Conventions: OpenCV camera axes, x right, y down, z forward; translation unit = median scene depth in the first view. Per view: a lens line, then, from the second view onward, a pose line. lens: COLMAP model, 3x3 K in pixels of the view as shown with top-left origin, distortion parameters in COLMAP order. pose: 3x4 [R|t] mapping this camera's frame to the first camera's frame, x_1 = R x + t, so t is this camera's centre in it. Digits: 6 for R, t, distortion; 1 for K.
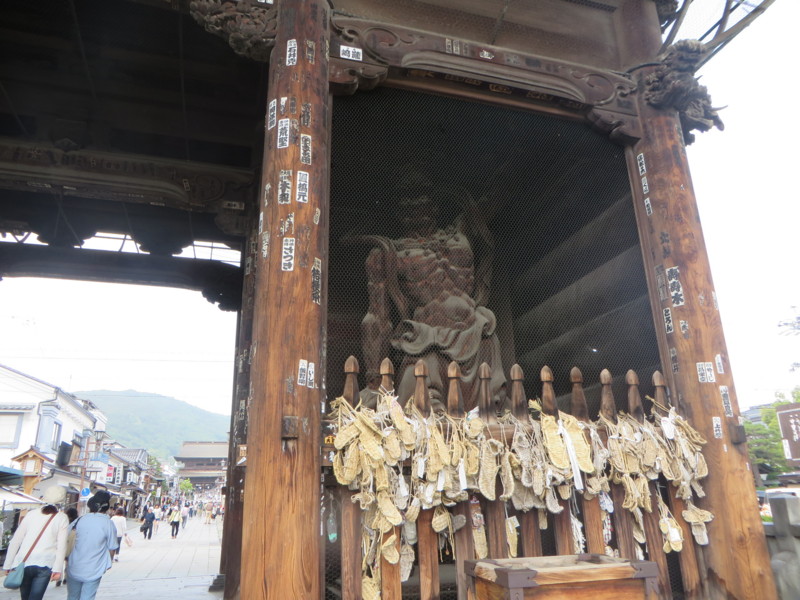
lens RADIAL K [[591.9, 0, 400.0], [0, 591.9, 300.0], [0, 0, 1]] dist [-0.003818, -0.001133]
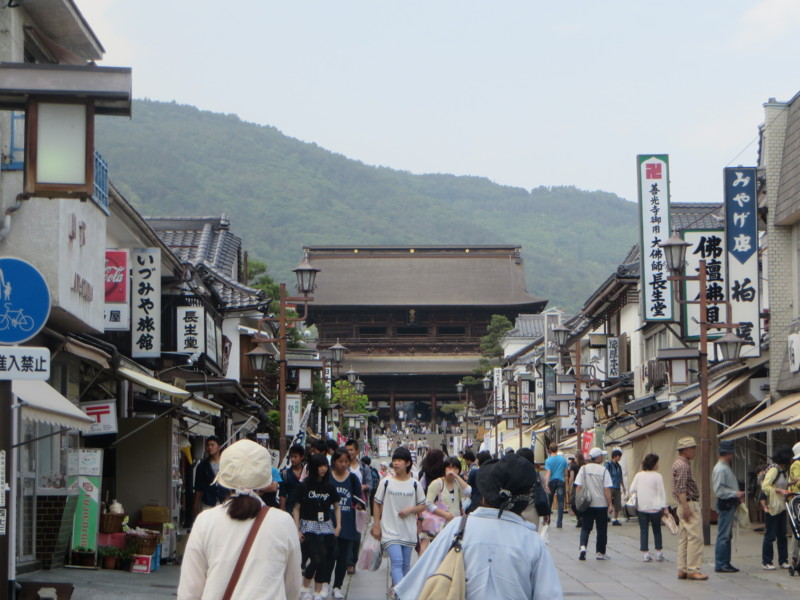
lens RADIAL K [[2206.7, 0, 400.0], [0, 2206.7, 300.0], [0, 0, 1]] dist [-0.017690, -0.037104]
pose [[0.958983, -0.000386, -0.283463, -0.145186], [0.070658, 0.968759, 0.237724, 0.095580], [0.274516, -0.248002, 0.929051, 0.272209]]
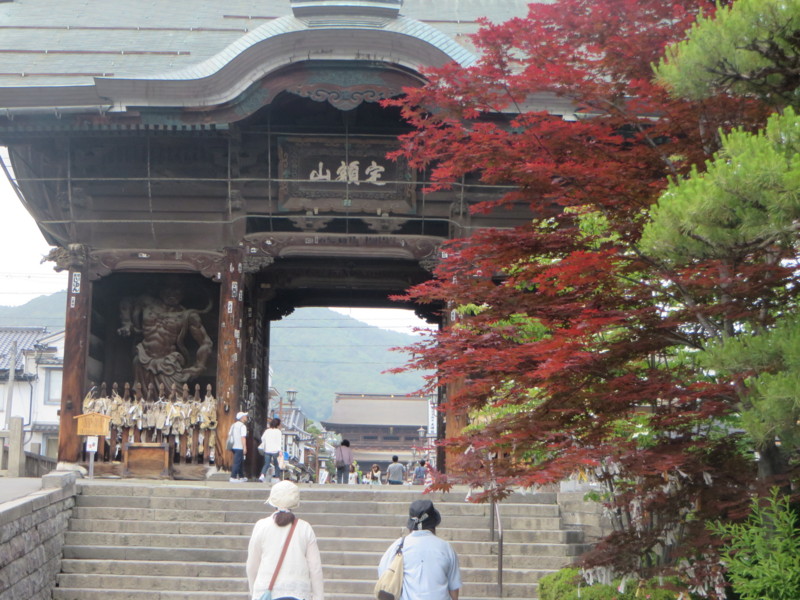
lens RADIAL K [[1412.1, 0, 400.0], [0, 1412.1, 300.0], [0, 0, 1]] dist [-0.011469, -0.003419]
pose [[0.958414, -0.002276, -0.285372, 0.102107], [0.049913, 0.985892, 0.159769, -0.098342], [0.280982, -0.167369, 0.945006, -0.375341]]
